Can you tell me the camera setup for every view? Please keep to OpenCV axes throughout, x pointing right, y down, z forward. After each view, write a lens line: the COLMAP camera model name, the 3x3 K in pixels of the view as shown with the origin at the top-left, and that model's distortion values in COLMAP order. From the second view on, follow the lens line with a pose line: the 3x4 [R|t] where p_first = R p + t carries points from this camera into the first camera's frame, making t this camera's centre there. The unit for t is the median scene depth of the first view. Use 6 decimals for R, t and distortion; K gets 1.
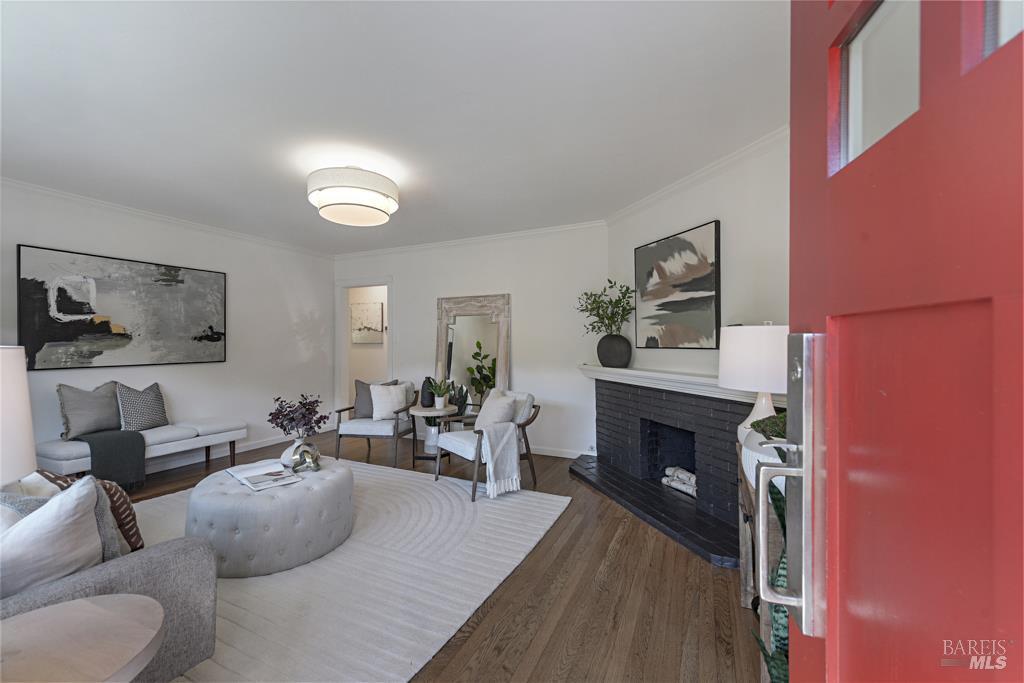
lens RADIAL K [[409.0, 0, 512.4], [0, 409.0, 342.8], [0, 0, 1]] dist [0.002584, -0.000173]
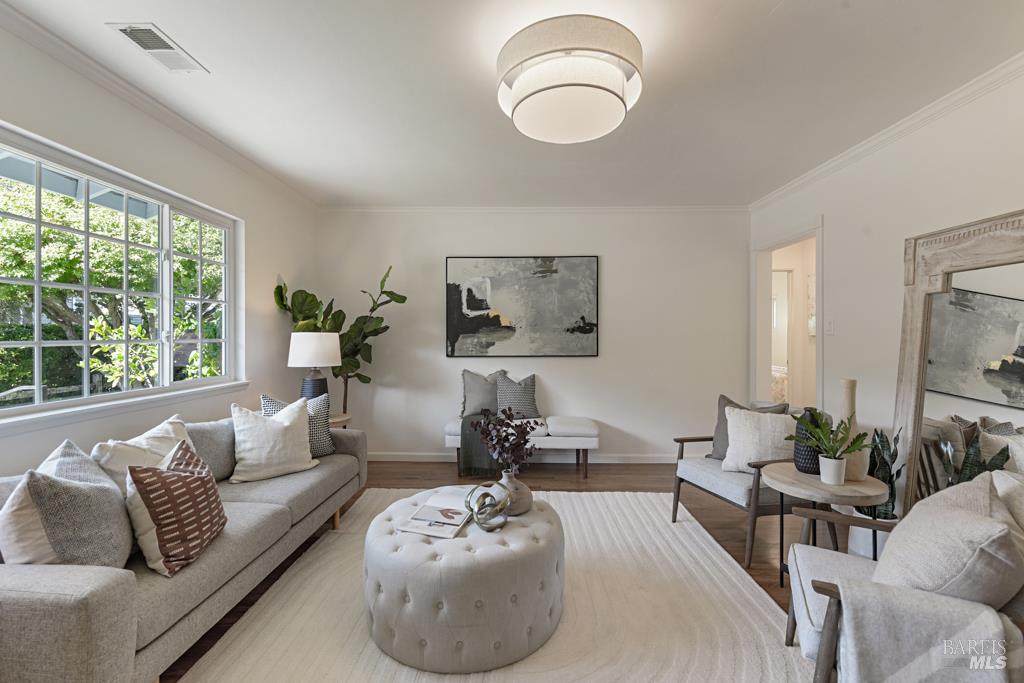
lens RADIAL K [[454.4, 0, 512.2], [0, 454.4, 335.6], [0, 0, 1]] dist [-0.001575, -0.000545]
pose [[0.410863, 0.002032, -0.911695, 0.130213], [-0.001869, 0.999997, 0.001387, 0.000263], [0.911695, 0.001134, 0.410866, 0.489168]]
